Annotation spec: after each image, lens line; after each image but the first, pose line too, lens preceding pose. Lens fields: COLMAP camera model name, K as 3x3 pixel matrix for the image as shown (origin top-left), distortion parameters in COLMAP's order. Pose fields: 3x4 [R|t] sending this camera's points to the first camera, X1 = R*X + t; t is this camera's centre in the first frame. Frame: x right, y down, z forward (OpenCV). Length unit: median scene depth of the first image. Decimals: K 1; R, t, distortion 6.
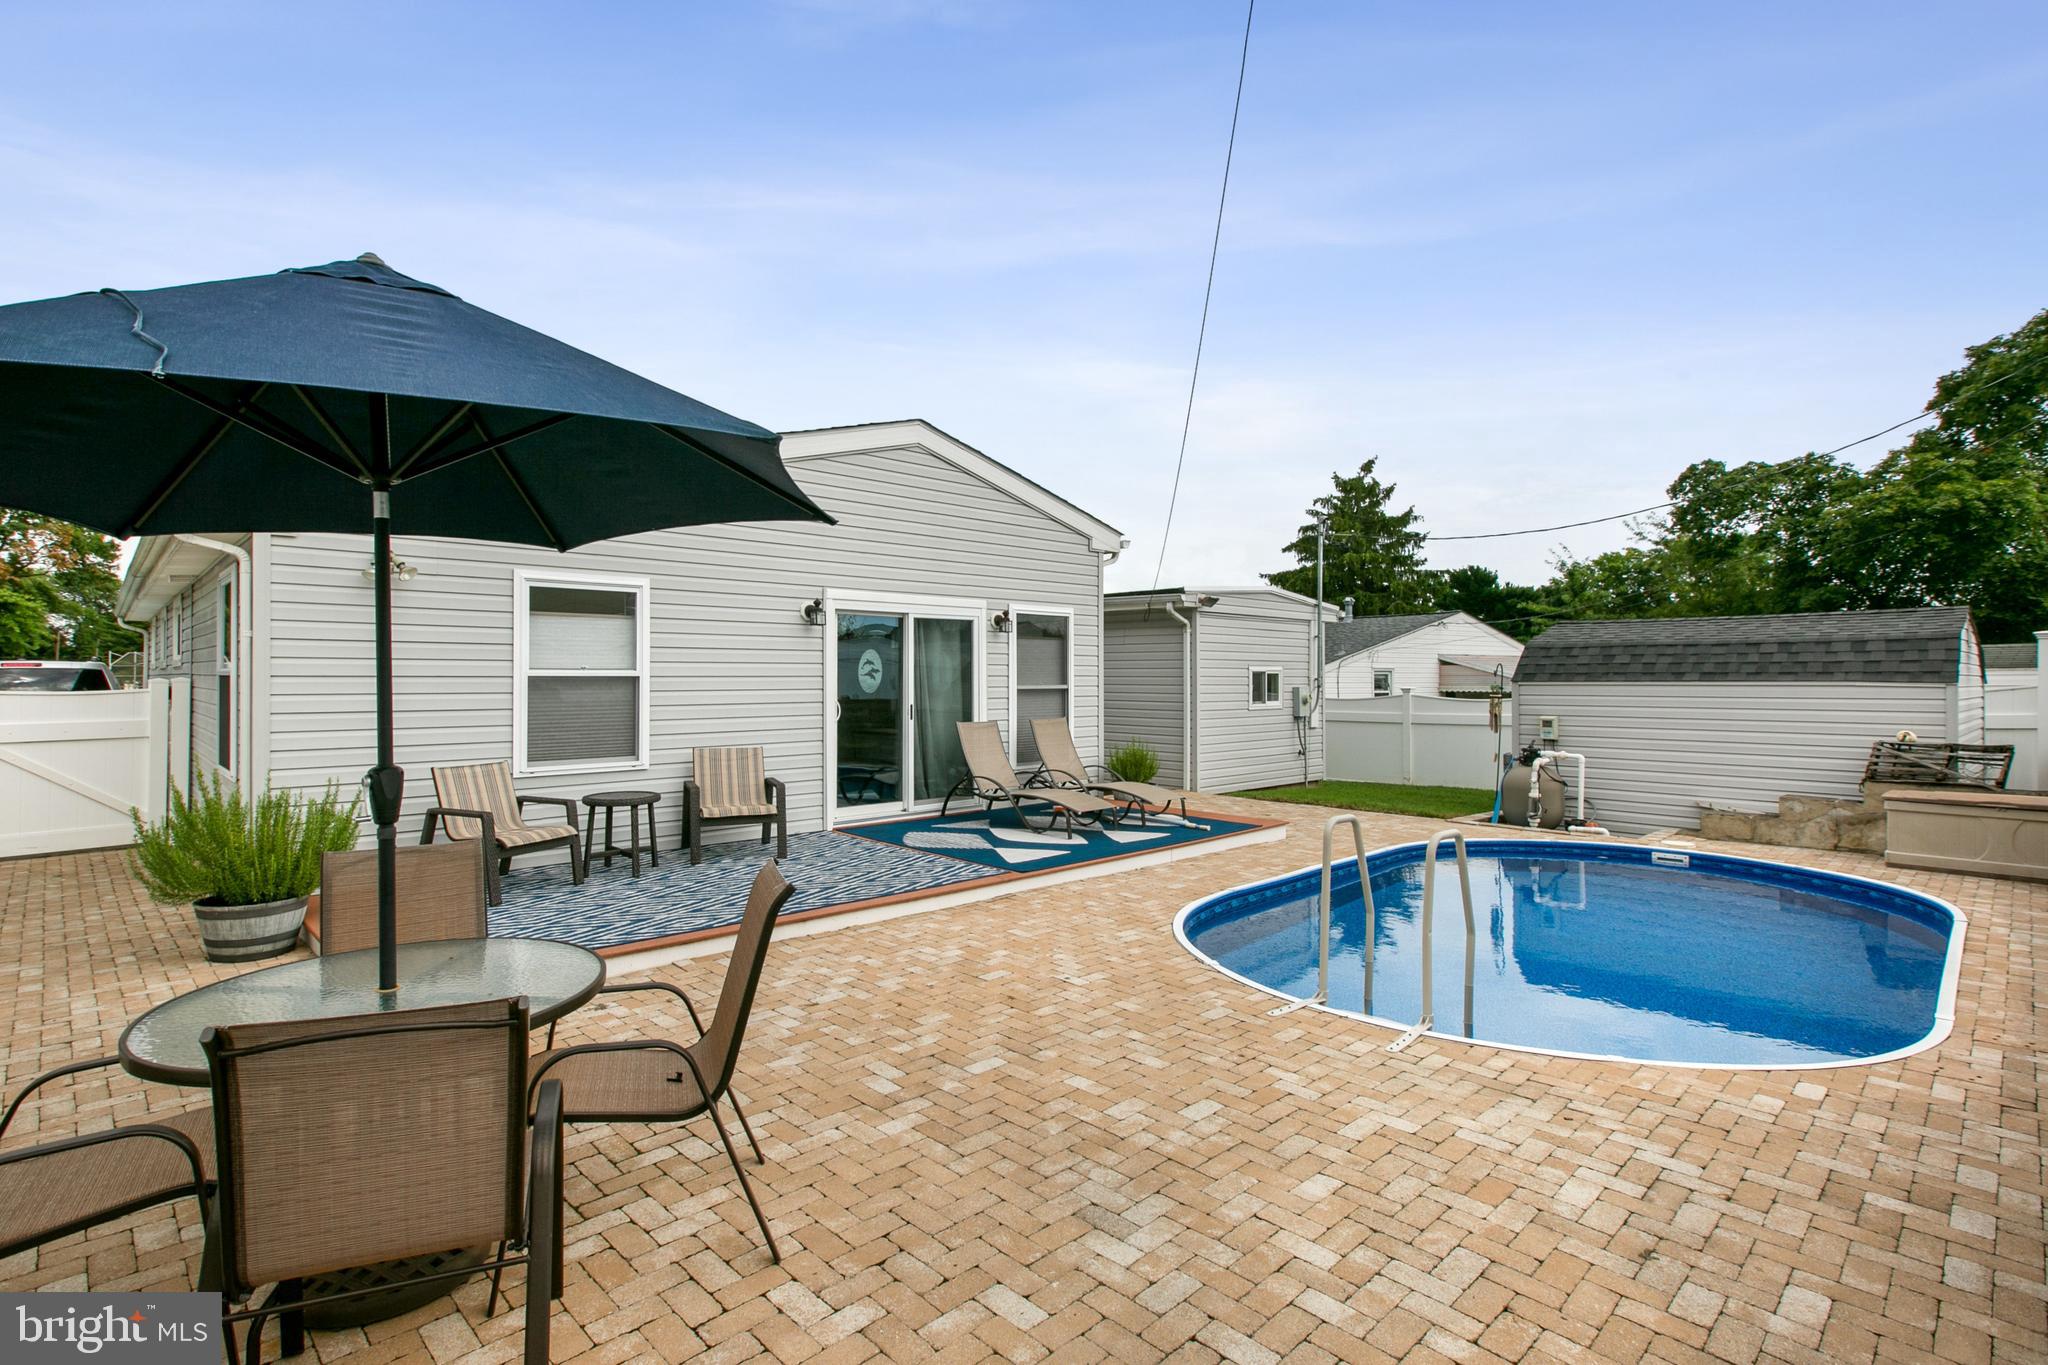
lens RADIAL K [[970.3, 0, 1032.2], [0, 970.3, 667.9], [0, 0, 1]] dist [-0.001441, -0.000543]
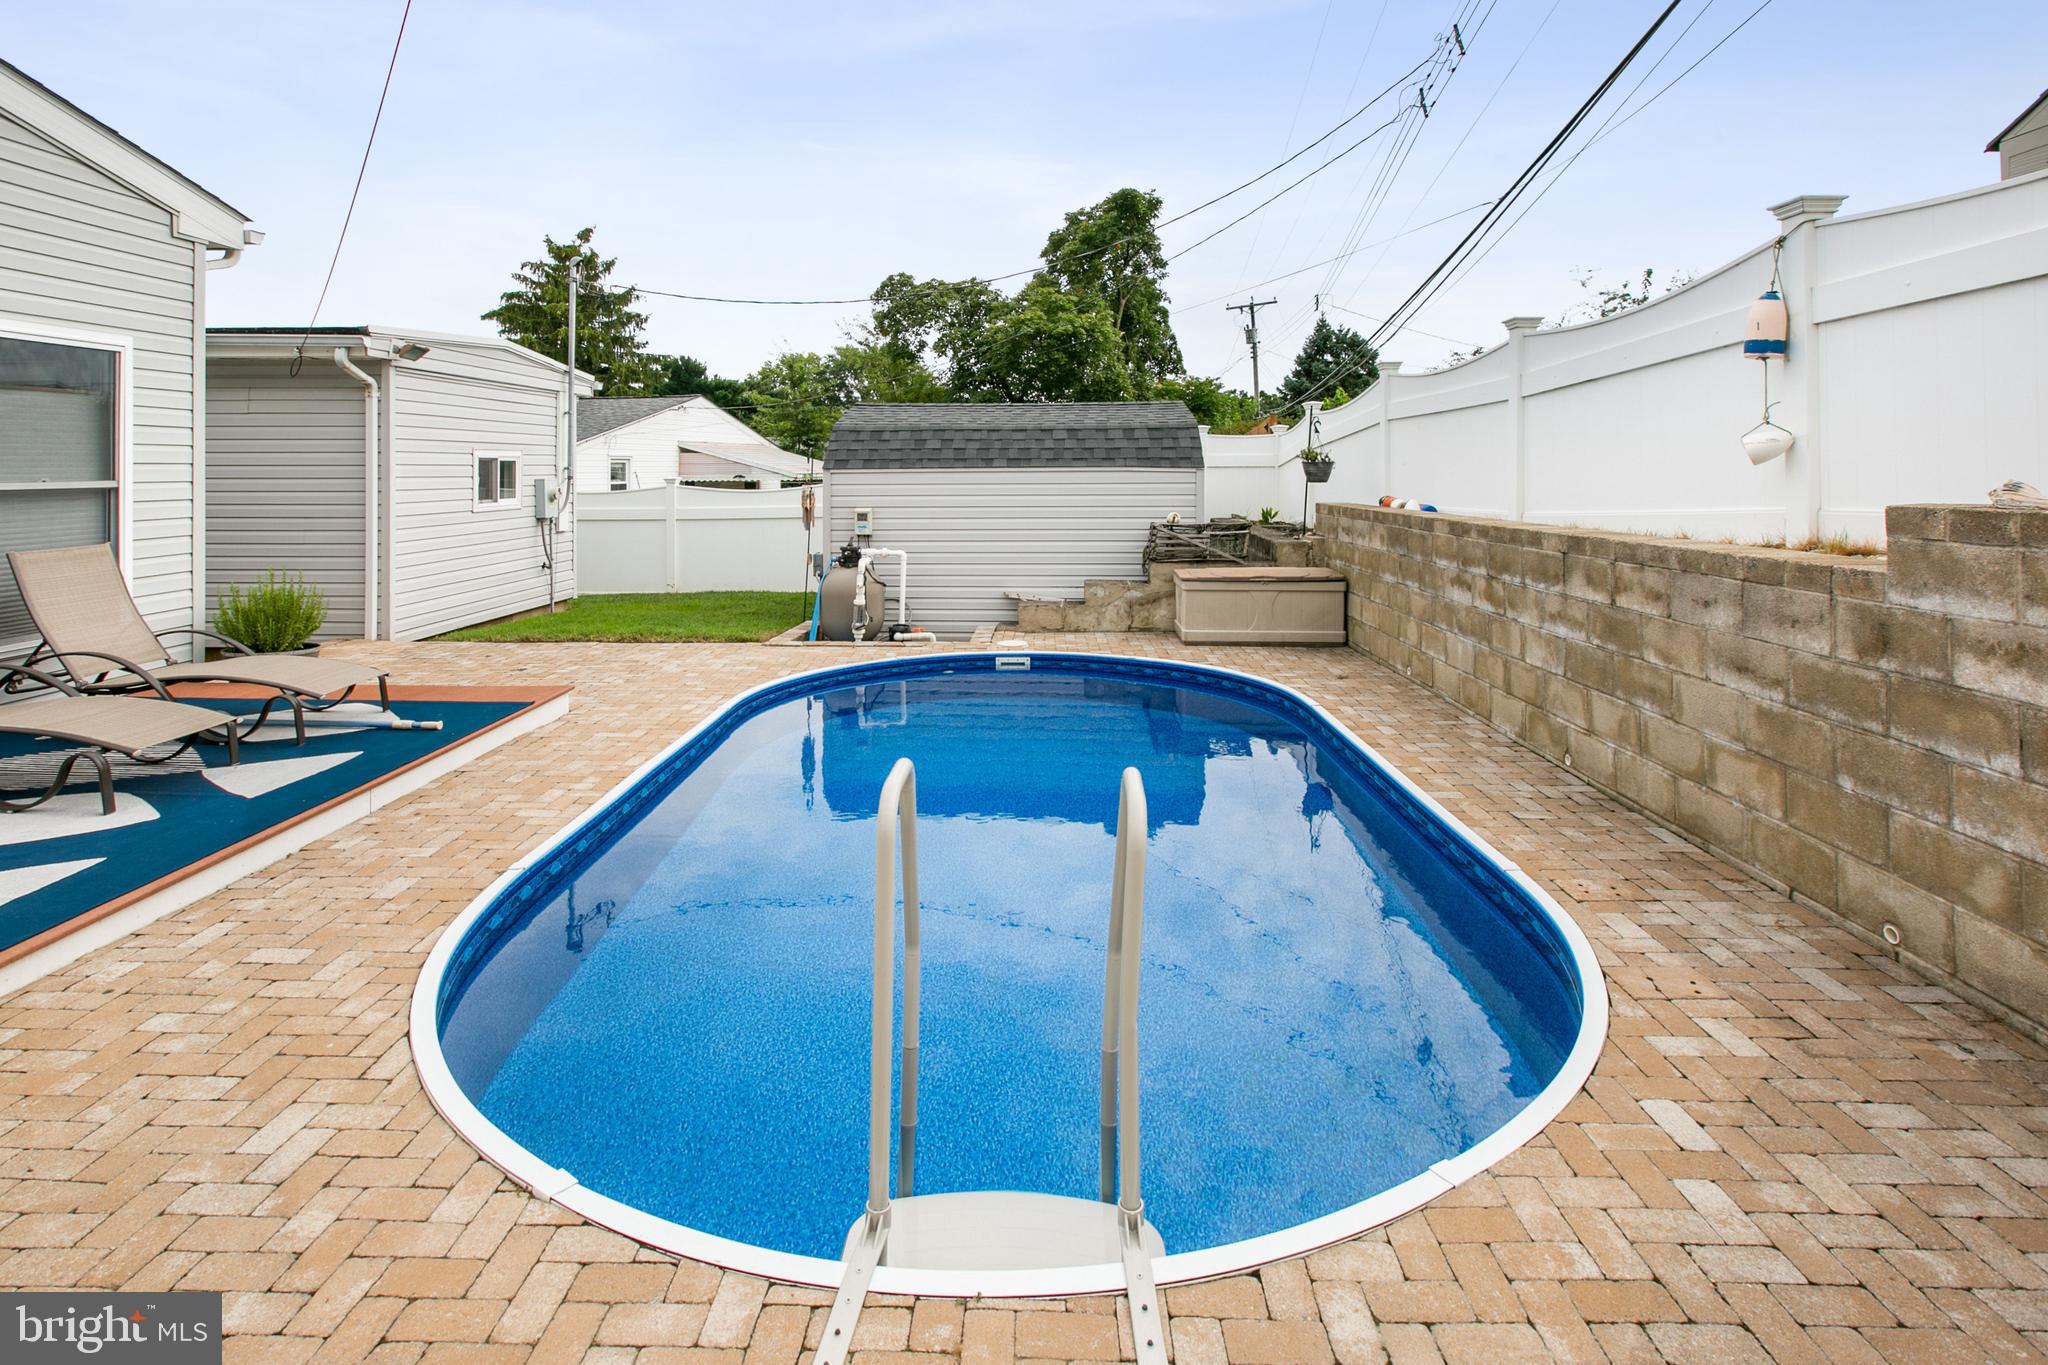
lens RADIAL K [[967.7, 0, 1010.6], [0, 967.7, 457.7], [0, 0, 1]] dist [0.001877, -0.000289]
pose [[0.721188, 0.002518, 0.692735, 0.019751], [-0.002494, 0.999996, -0.001038, 0.004021], [-0.692735, -0.000980, 0.721191, 0.252230]]
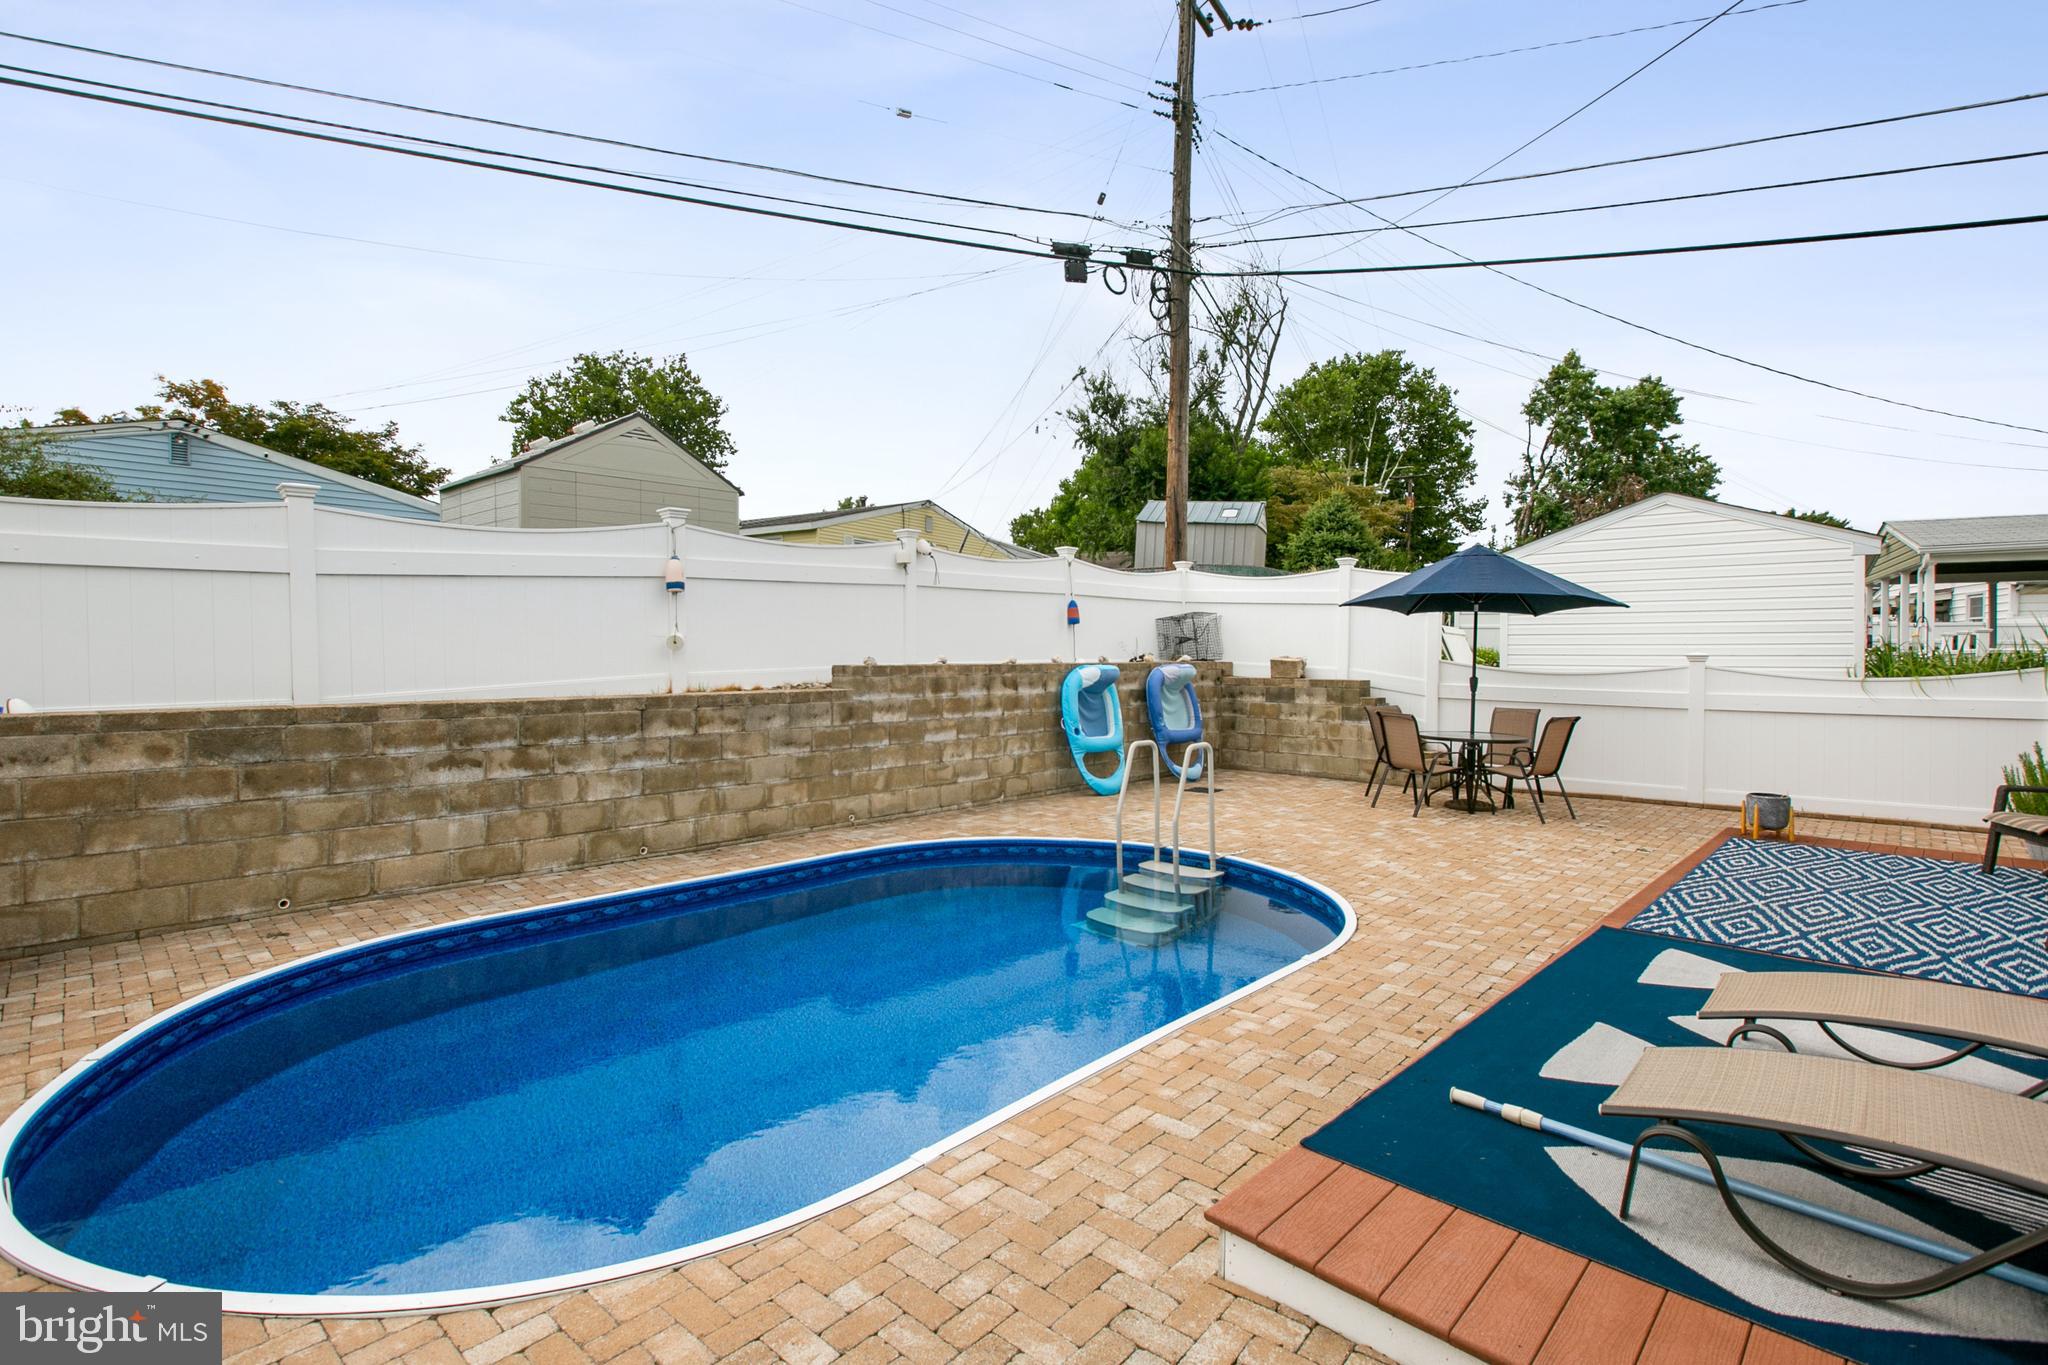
lens RADIAL K [[956.1, 0, 1035.0], [0, 956.1, 658.2], [0, 0, 1]] dist [-0.000169, 0.000026]
pose [[-0.999375, -0.005617, -0.034905, 0.244890], [-0.005390, 0.999964, -0.006597, 0.013723], [0.034941, -0.006404, -0.999369, 0.962230]]
